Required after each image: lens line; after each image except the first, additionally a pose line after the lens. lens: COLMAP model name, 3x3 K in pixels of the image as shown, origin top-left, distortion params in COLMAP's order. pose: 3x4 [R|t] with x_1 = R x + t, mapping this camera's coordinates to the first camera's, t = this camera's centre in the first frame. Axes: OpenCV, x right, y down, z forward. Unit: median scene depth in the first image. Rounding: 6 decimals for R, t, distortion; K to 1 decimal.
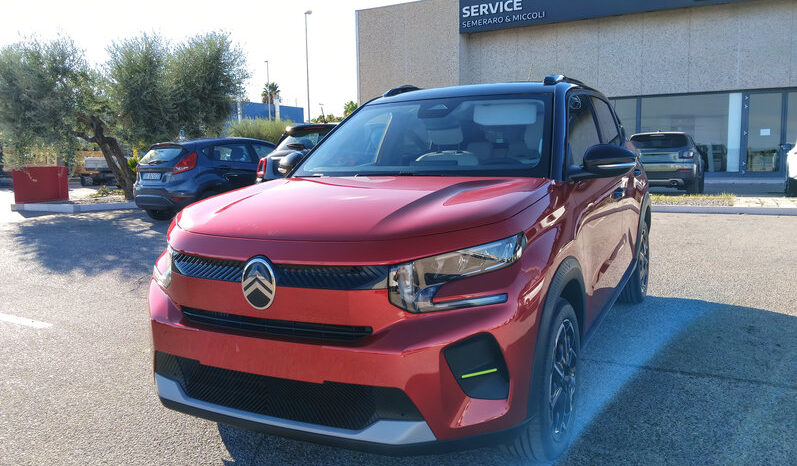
lens RADIAL K [[645.8, 0, 394.8], [0, 645.8, 237.7], [0, 0, 1]] dist [0.076975, -0.187071]
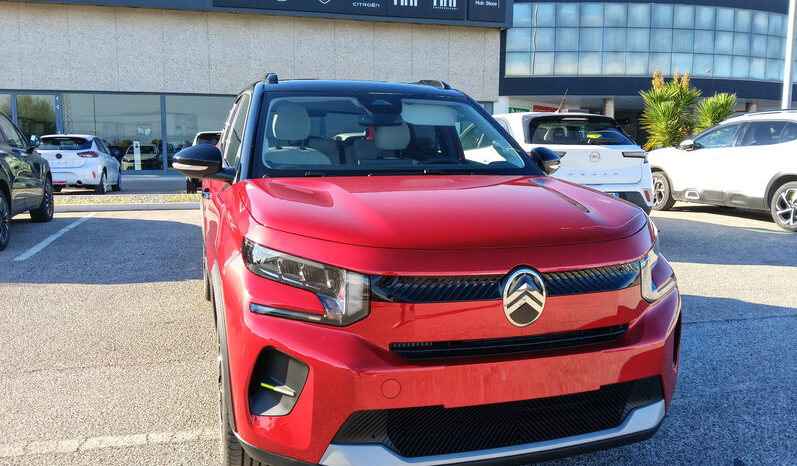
lens RADIAL K [[647.5, 0, 398.5], [0, 647.5, 233.0], [0, 0, 1]] dist [0.053515, -0.102083]
pose [[0.712180, -0.067596, 0.698734, -0.938028], [0.069313, 0.997261, 0.025829, -0.051495], [-0.698566, 0.030036, 0.714915, 0.477817]]
